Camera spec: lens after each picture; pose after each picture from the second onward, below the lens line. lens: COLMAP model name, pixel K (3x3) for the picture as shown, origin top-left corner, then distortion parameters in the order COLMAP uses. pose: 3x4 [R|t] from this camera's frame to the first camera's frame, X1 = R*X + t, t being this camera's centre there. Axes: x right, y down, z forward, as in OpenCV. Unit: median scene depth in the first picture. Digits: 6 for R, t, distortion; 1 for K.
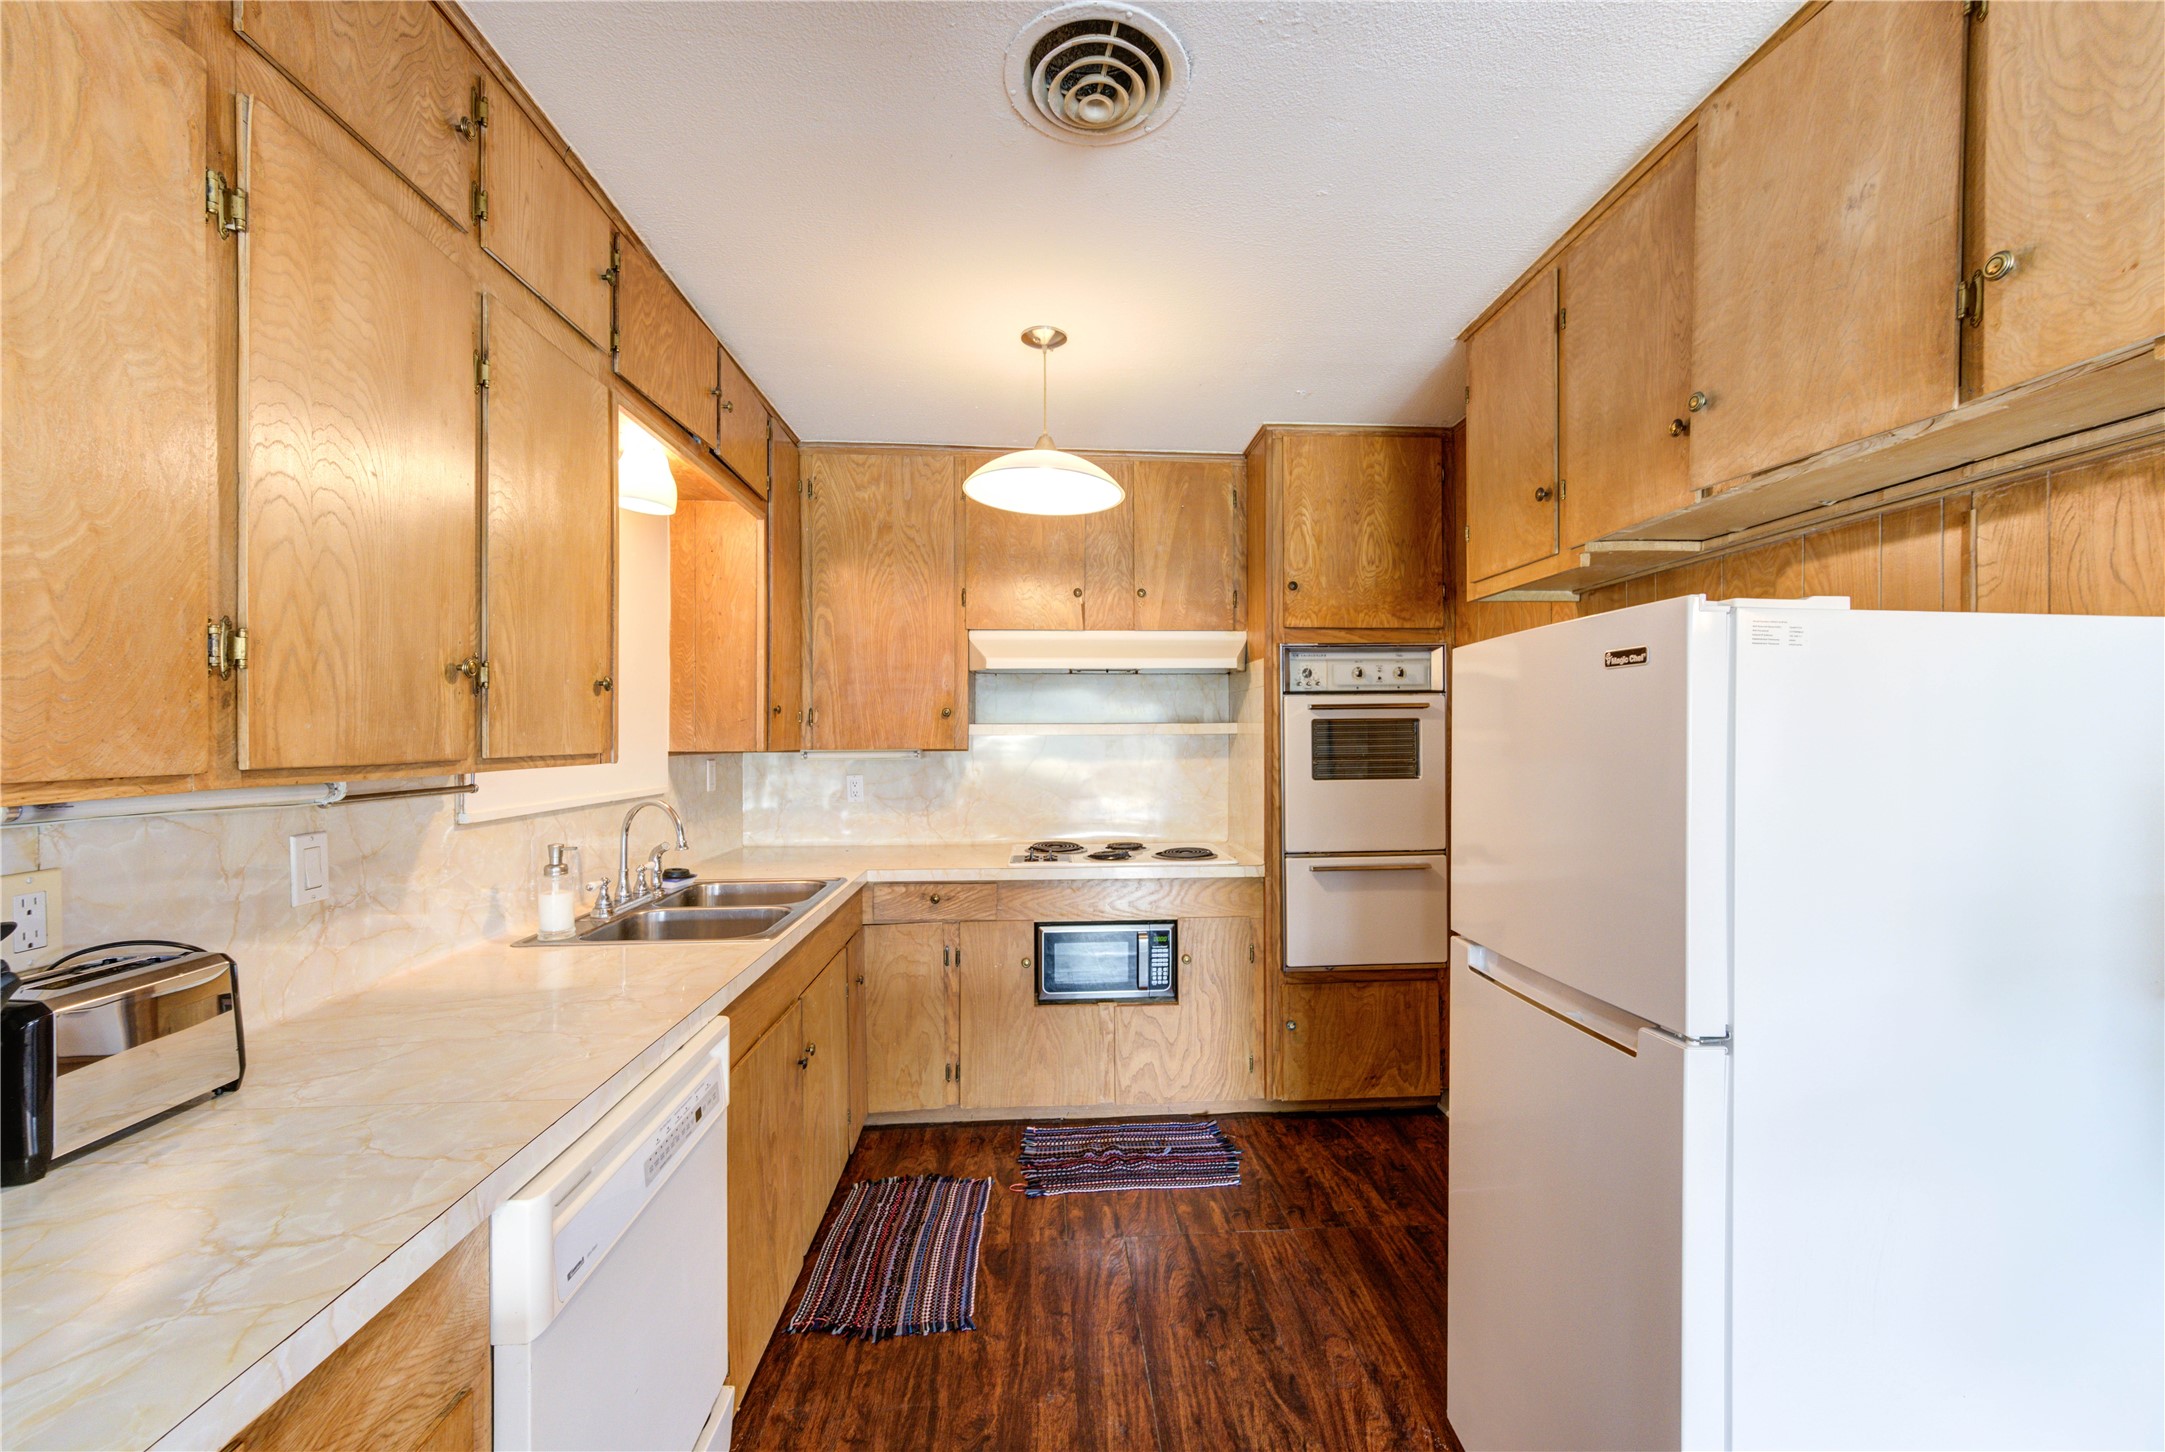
lens RADIAL K [[875.8, 0, 1115.8], [0, 875.8, 733.1], [0, 0, 1]] dist [0.002131, -0.000150]
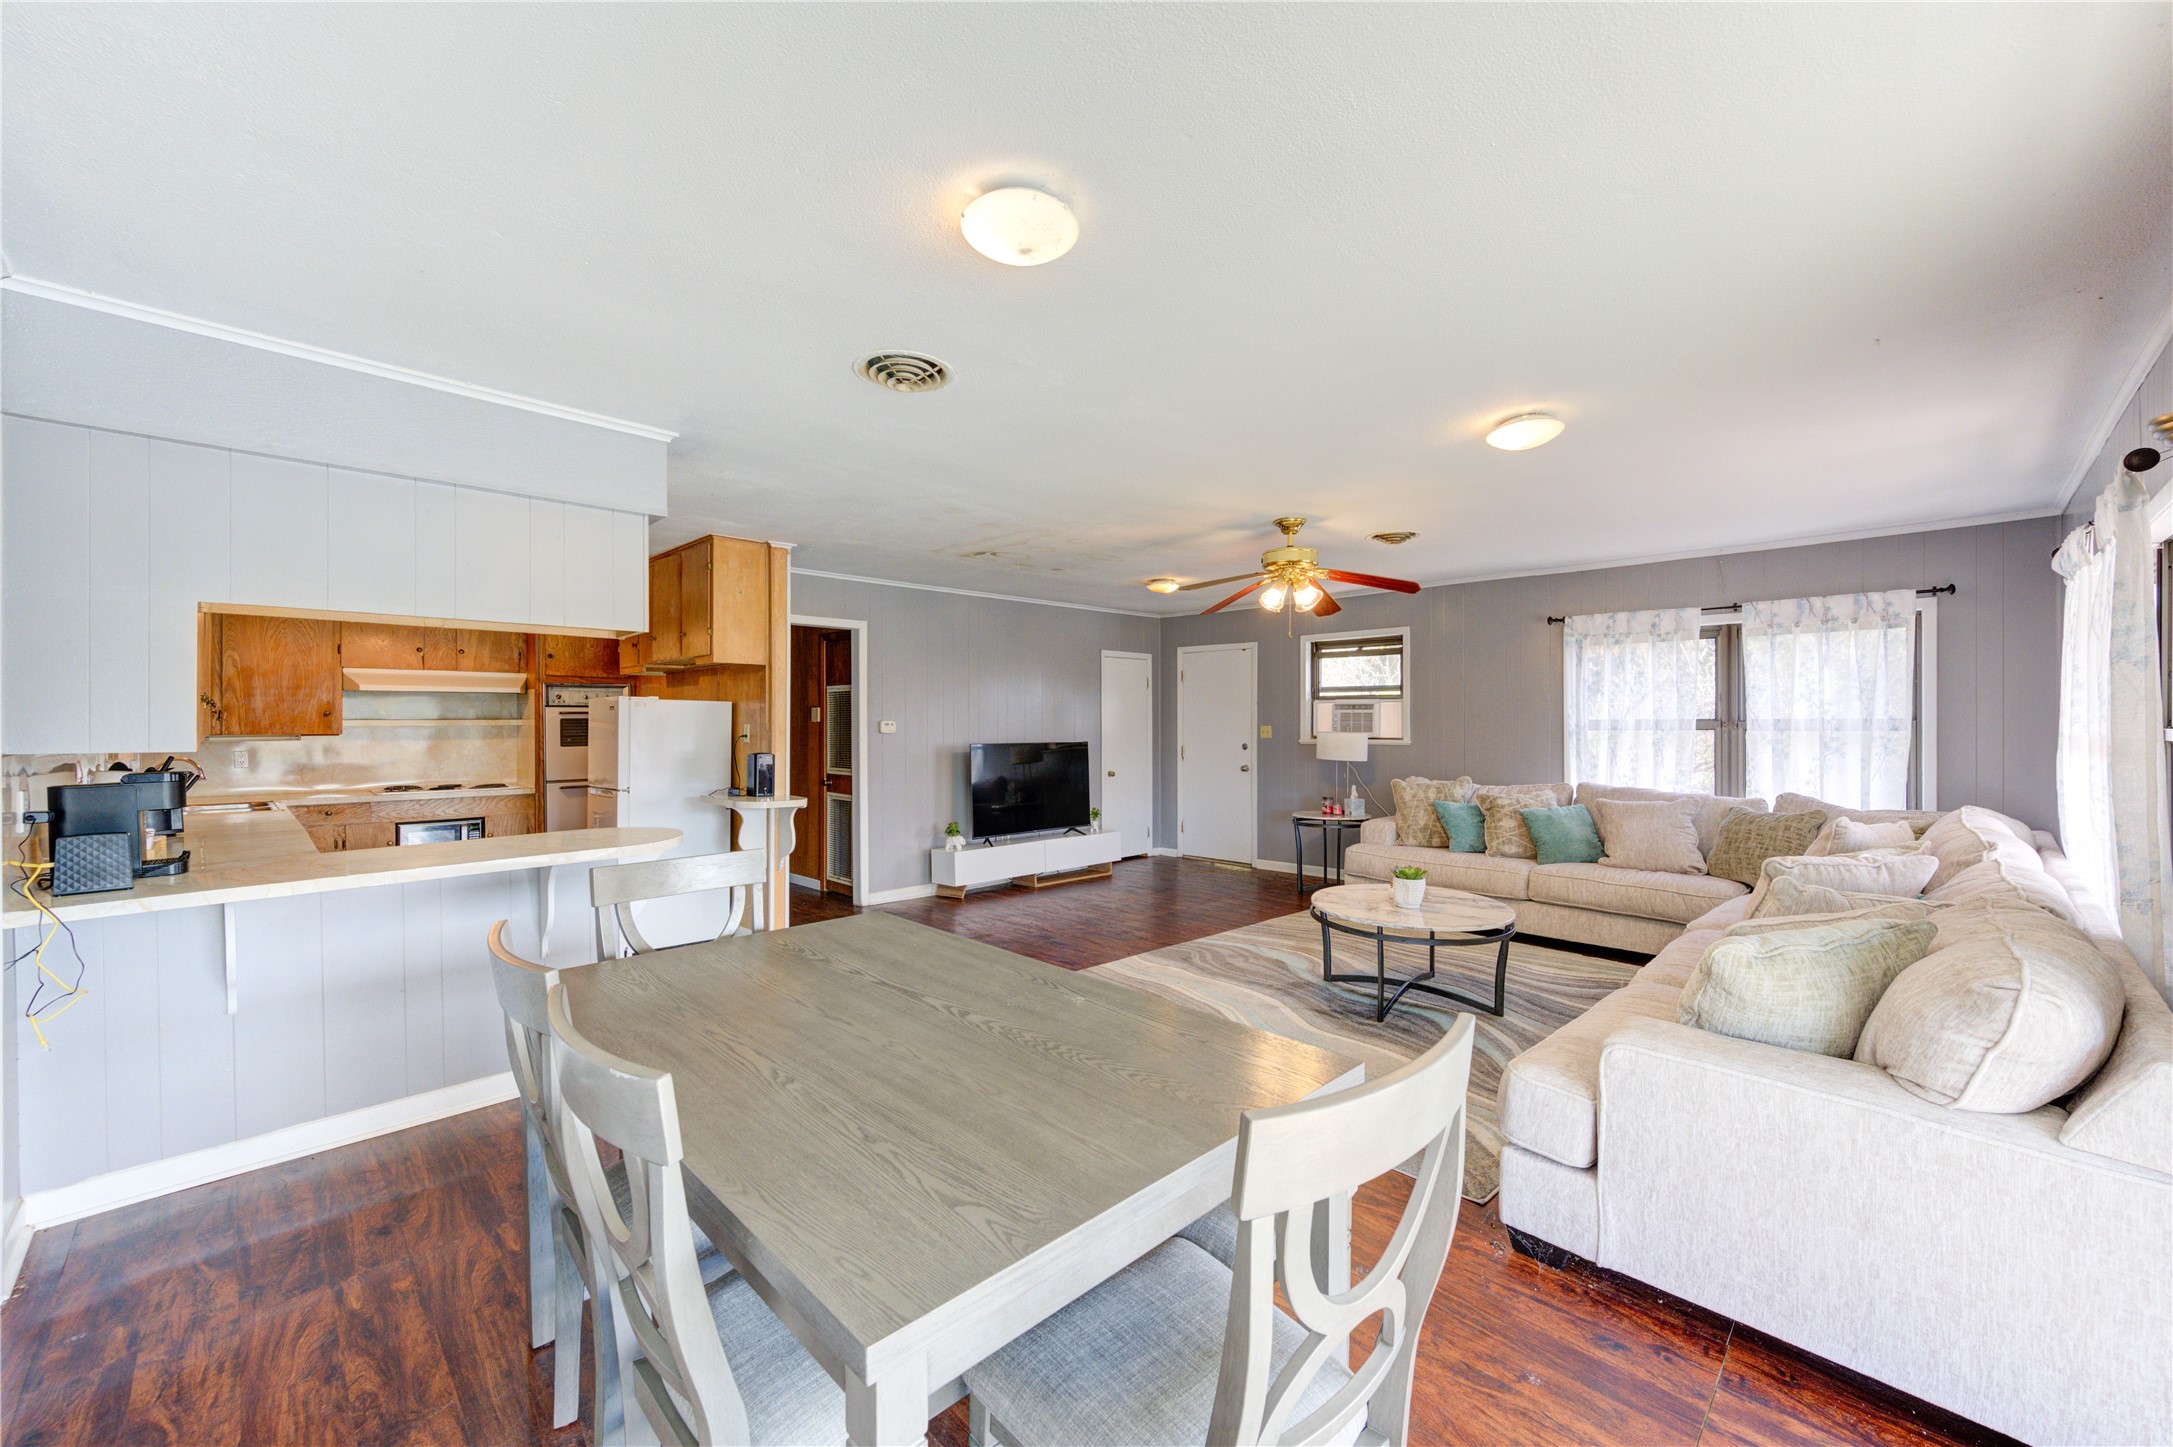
lens RADIAL K [[851.6, 0, 1079.8], [0, 851.6, 729.9], [0, 0, 1]] dist [-0.001621, -0.000051]
pose [[0.773824, -0.002070, 0.633397, -0.137303], [0.000239, 0.999996, 0.002977, 0.007255], [-0.633401, -0.002152, 0.773821, -1.728860]]
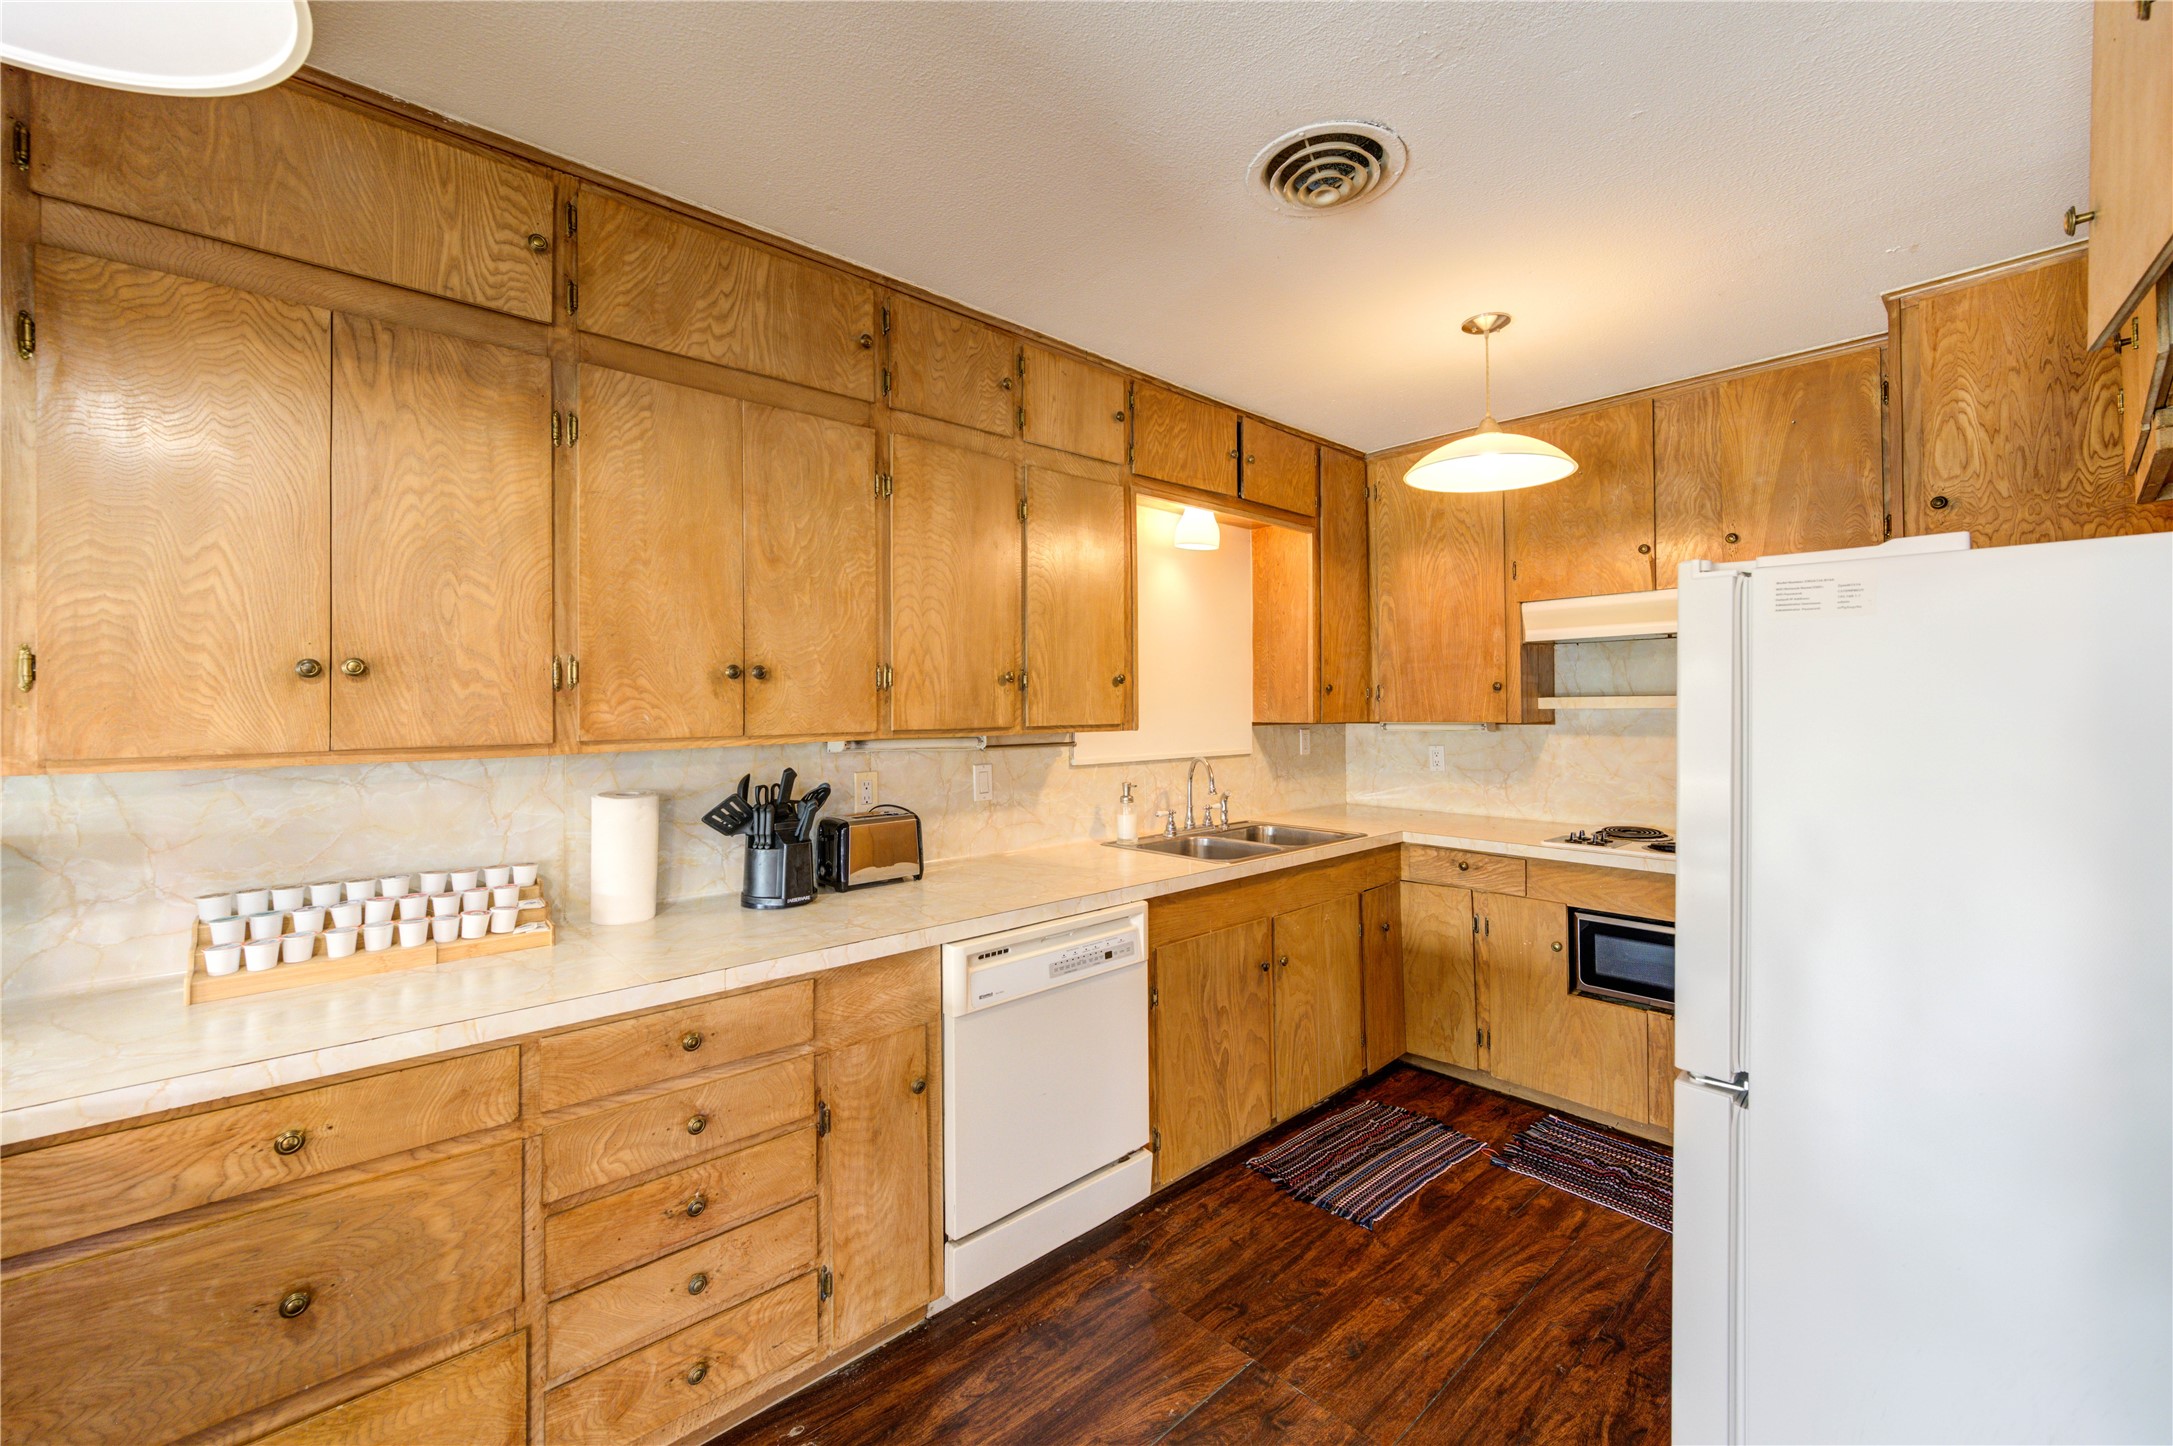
lens RADIAL K [[874.8, 0, 1080.6], [0, 874.8, 694.6], [0, 0, 1]] dist [-0.001095, -0.000142]
pose [[0.613768, -0.013544, -0.789370, 0.408087], [0.006988, 0.999907, -0.011723, -0.007756], [0.789456, 0.001680, 0.613805, -0.001950]]
